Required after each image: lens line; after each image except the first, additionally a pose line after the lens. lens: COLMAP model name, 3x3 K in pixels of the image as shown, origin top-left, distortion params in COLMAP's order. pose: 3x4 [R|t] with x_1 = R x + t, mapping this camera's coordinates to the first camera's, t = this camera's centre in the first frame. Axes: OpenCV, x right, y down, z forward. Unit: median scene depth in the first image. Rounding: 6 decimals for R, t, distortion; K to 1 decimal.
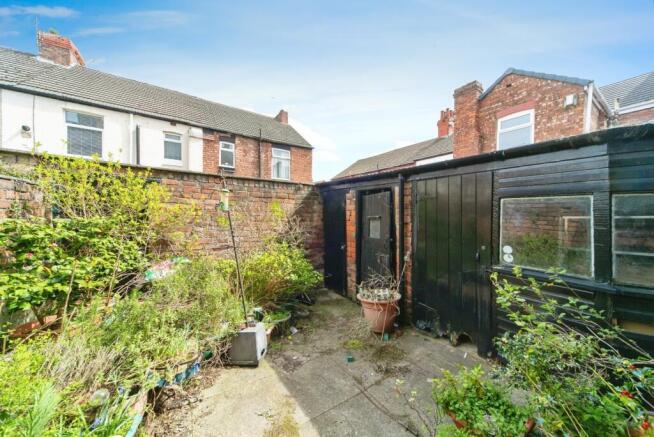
lens RADIAL K [[230.8, 0, 332.2], [0, 230.8, 216.2], [0, 0, 1]] dist [-0.000276, 0.000029]
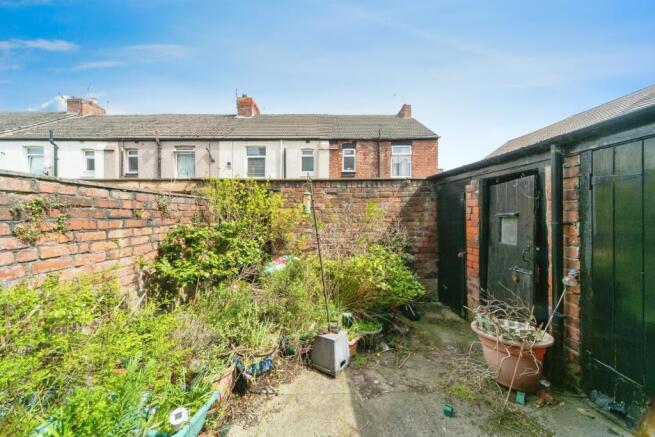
lens RADIAL K [[228.8, 0, 327.5], [0, 228.8, 218.5], [0, 0, 1]] dist [0.000680, 0.000082]
pose [[0.840189, -0.021096, -0.541883, 0.102460], [0.027570, 0.999613, 0.003831, -0.002085], [0.541592, -0.018159, 0.840445, 0.125349]]
